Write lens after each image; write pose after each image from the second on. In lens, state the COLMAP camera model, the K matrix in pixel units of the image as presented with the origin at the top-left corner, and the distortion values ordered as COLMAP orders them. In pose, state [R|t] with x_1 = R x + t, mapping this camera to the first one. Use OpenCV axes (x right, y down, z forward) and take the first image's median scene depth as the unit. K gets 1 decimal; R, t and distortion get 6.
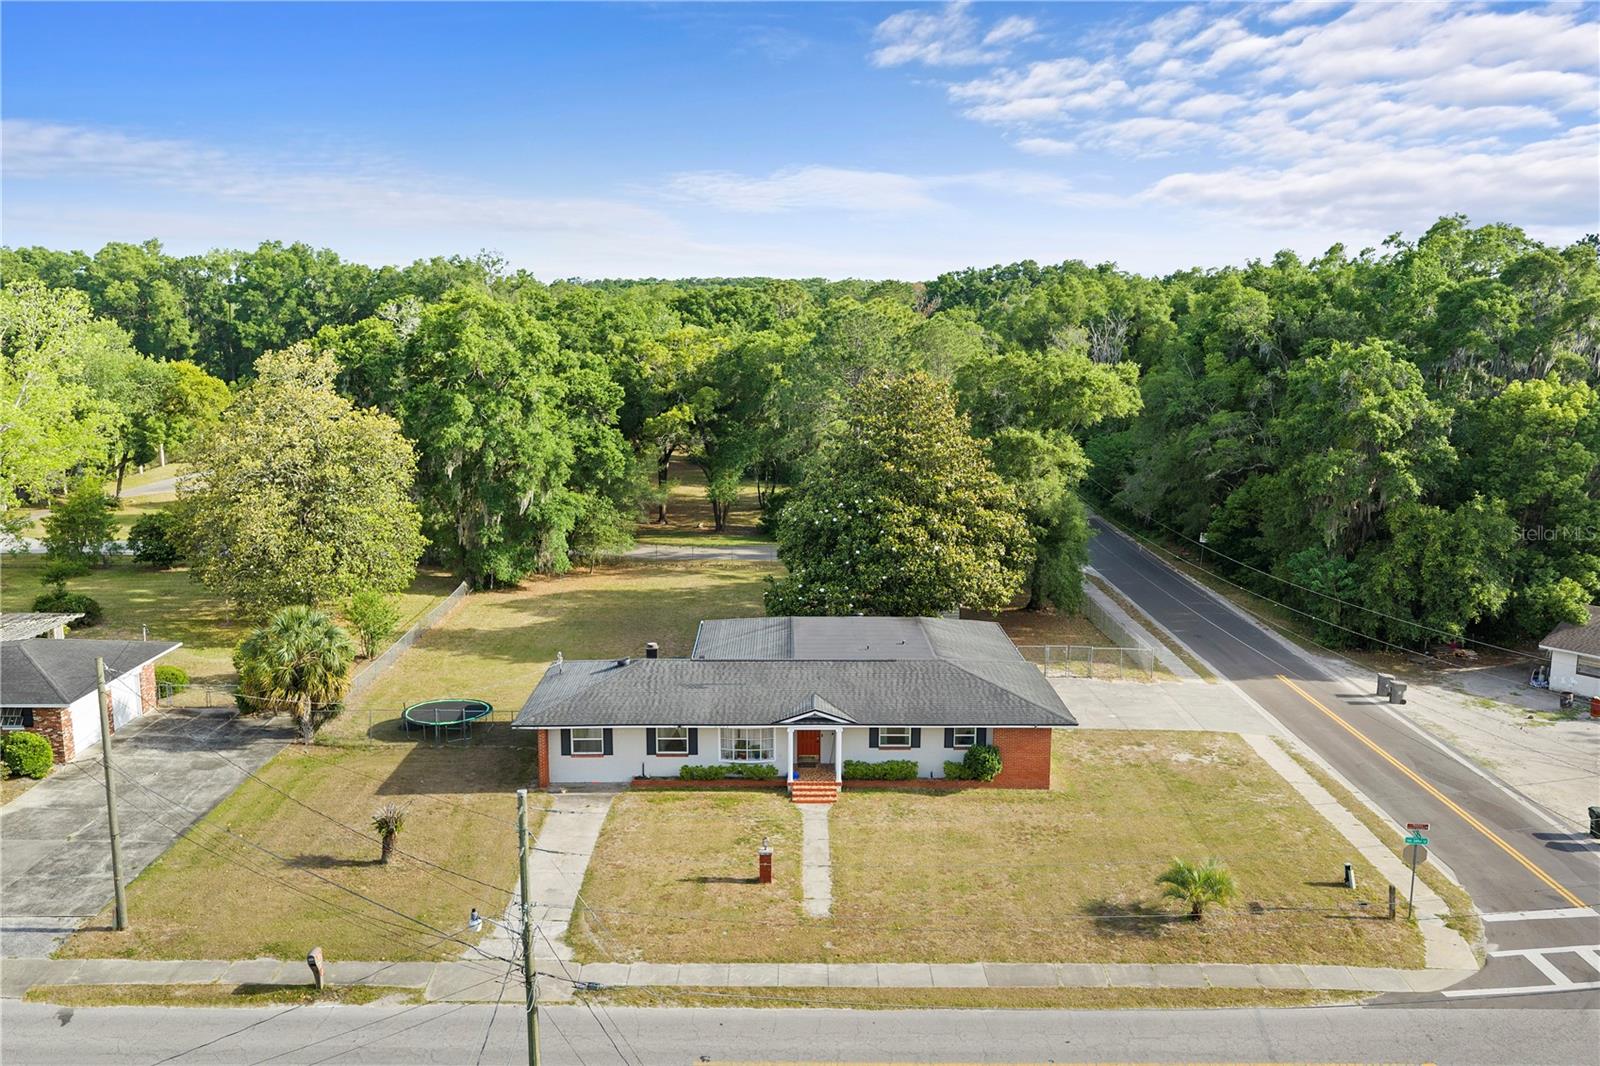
lens RADIAL K [[1328.1, 0, 807.7], [0, 1328.1, 524.1], [0, 0, 1]] dist [0.005717, -0.010473]
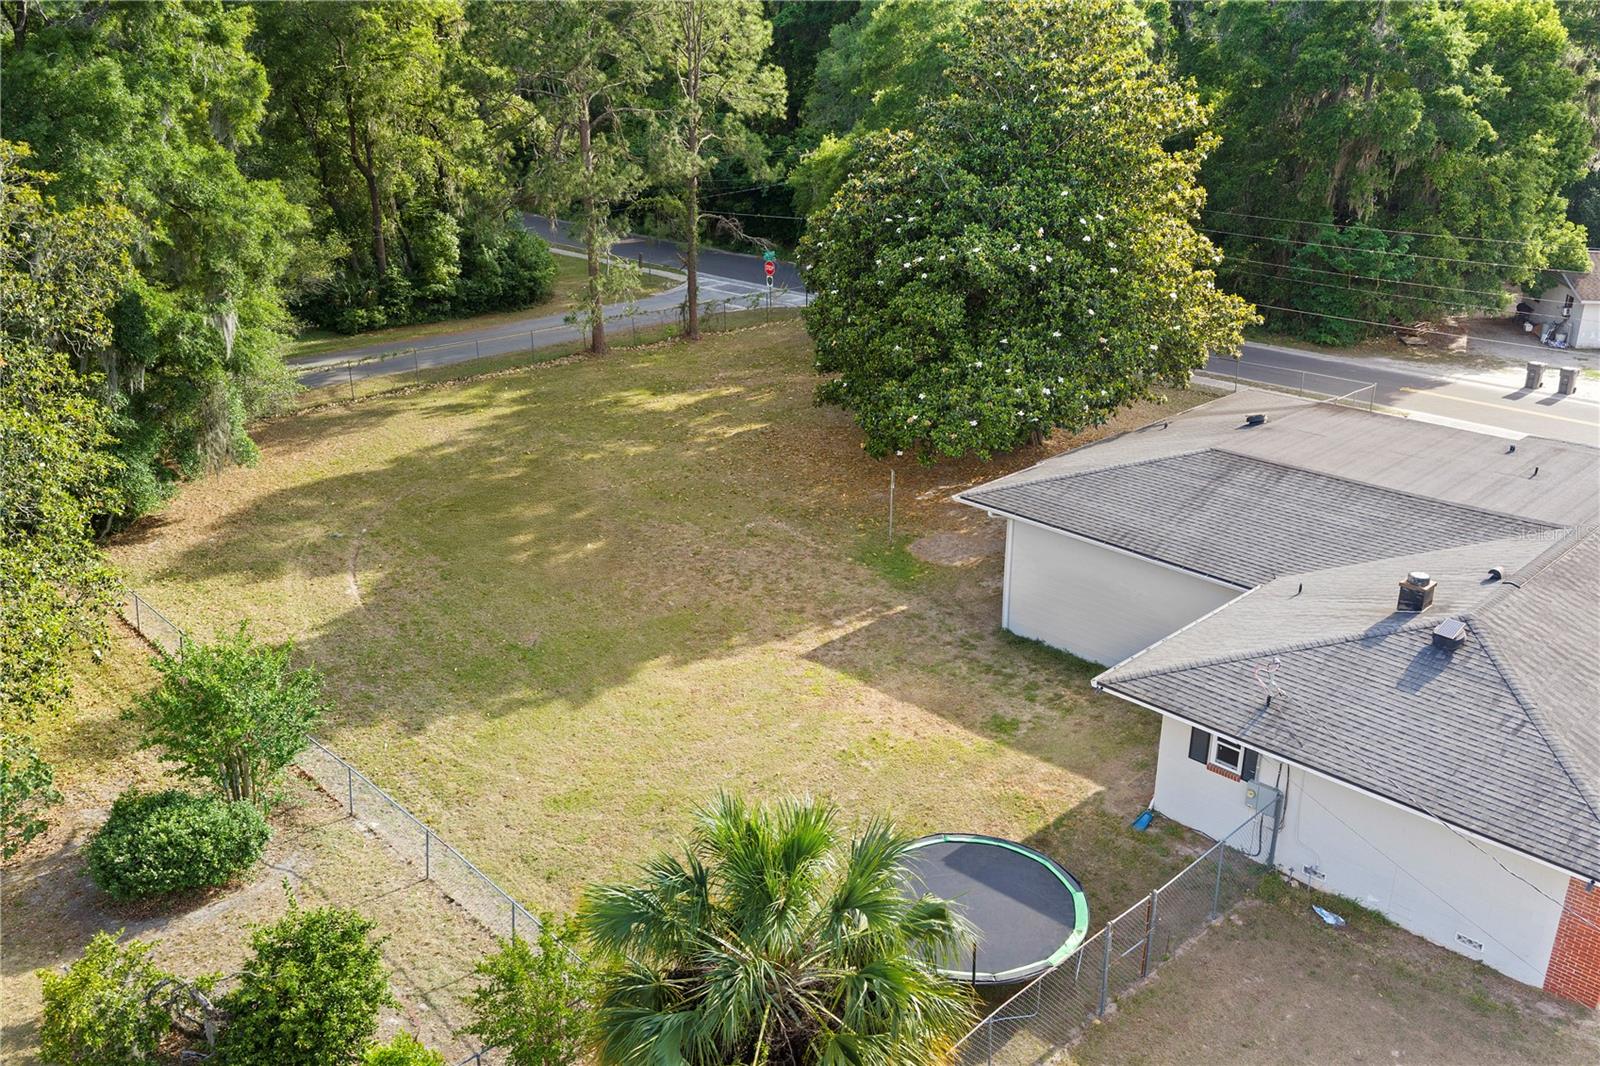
lens RADIAL K [[1328.1, 0, 795.3], [0, 1328.1, 530.5], [0, 0, 1]] dist [0.005717, -0.010473]
pose [[0.727857, -0.256504, 0.635948, -0.586501], [0.117960, 0.960415, 0.252367, -0.063873], [-0.675507, -0.108670, 0.729302, 0.899813]]
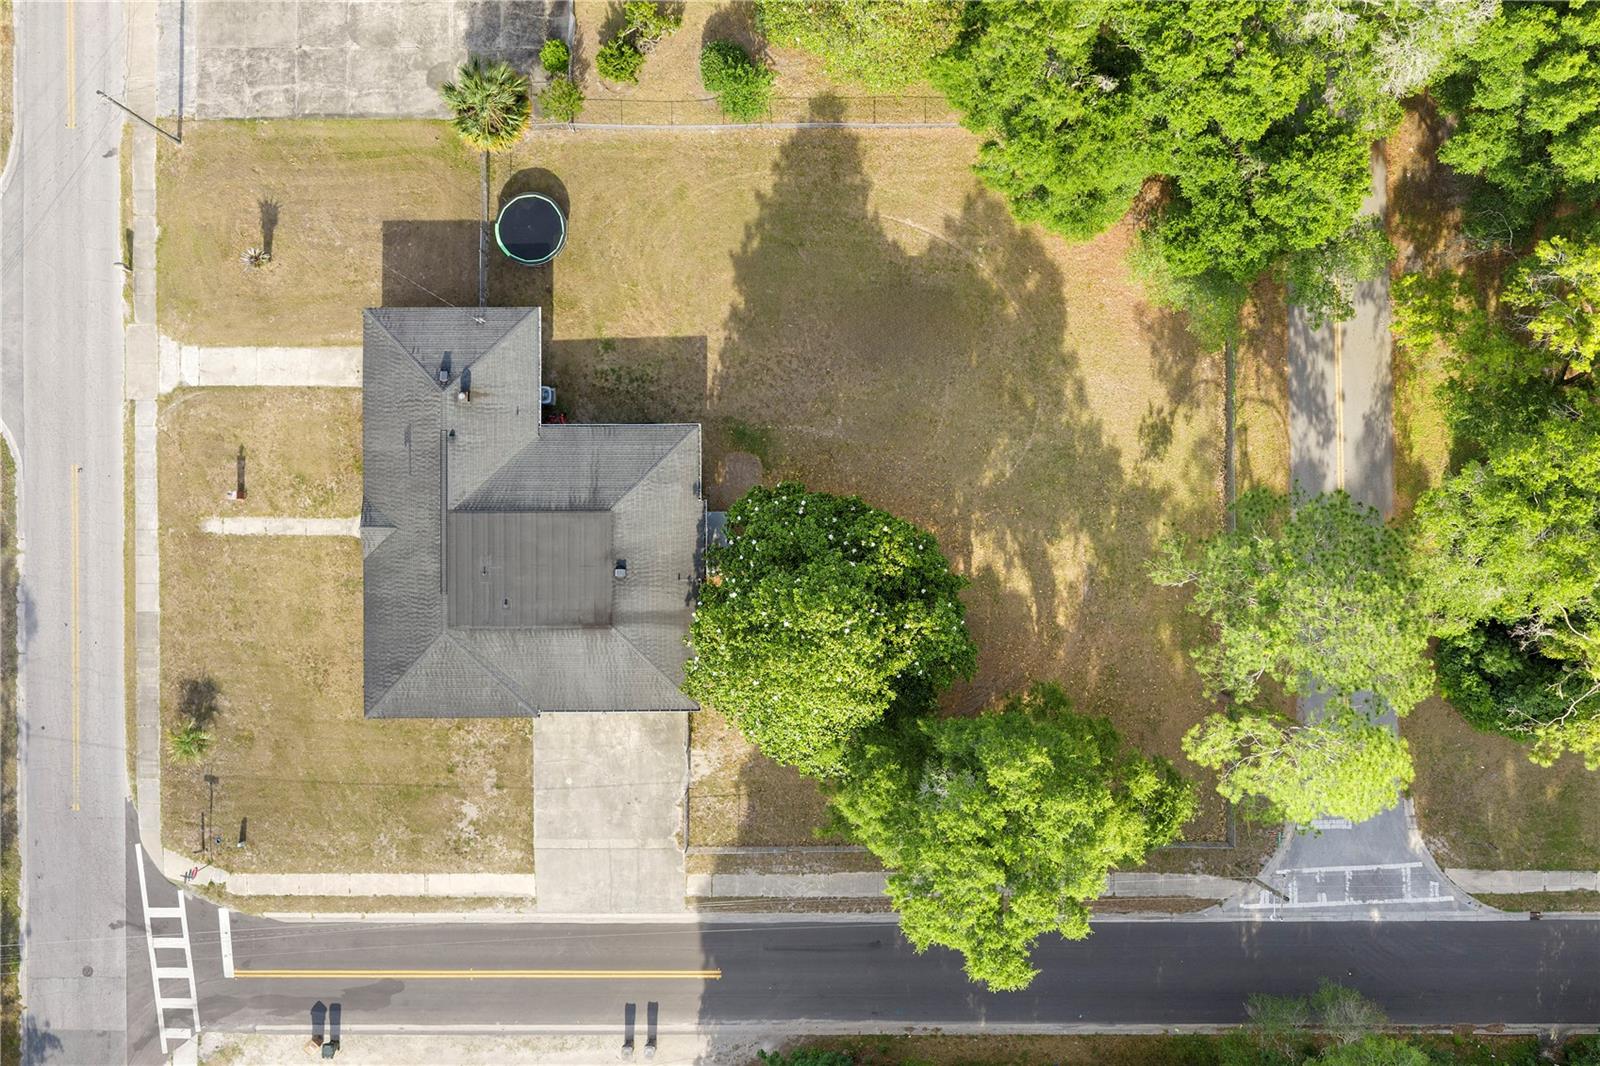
lens RADIAL K [[1328.1, 0, 803.2], [0, 1328.1, 543.3], [0, 0, 1]] dist [0.005717, -0.010473]
pose [[-0.014693, 0.999838, 0.010363, 0.000930], [-0.154772, -0.012514, 0.987871, -1.275587], [0.987841, 0.012910, 0.154931, 1.226002]]
